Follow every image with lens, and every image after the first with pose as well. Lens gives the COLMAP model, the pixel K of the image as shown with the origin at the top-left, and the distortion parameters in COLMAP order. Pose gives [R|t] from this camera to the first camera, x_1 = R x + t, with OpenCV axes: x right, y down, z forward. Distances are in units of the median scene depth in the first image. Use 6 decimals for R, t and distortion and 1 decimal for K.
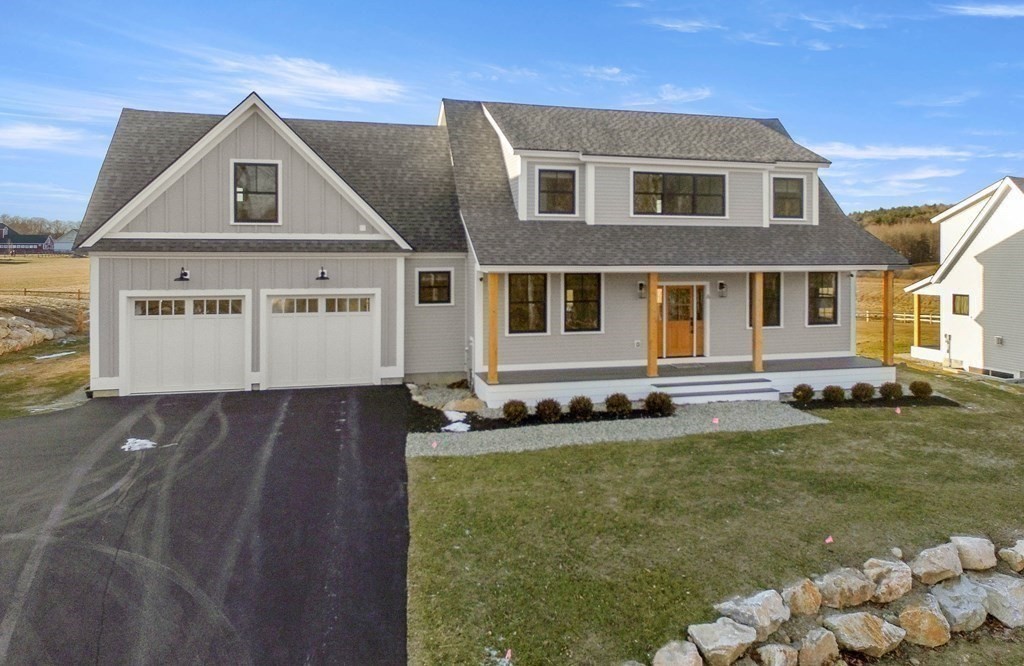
lens RADIAL K [[775.4, 0, 512.2], [0, 775.4, 272.4], [0, 0, 1]] dist [-0.002906, -0.000927]
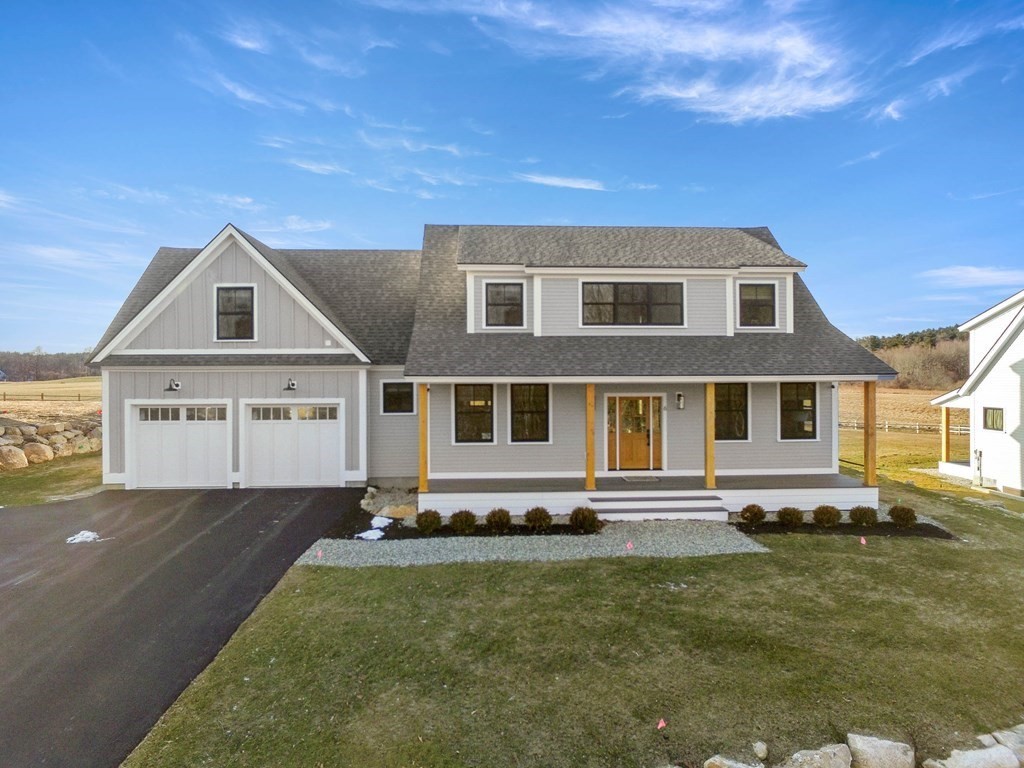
lens RADIAL K [[600.3, 0, 510.1], [0, 600.3, 383.8], [0, 0, 1]] dist [-0.011233, 0.012748]
pose [[0.973499, -0.001436, -0.228687, 0.247299], [0.000385, 0.999989, -0.004641, 0.004169], [0.228691, 0.004430, 0.973489, 0.233794]]
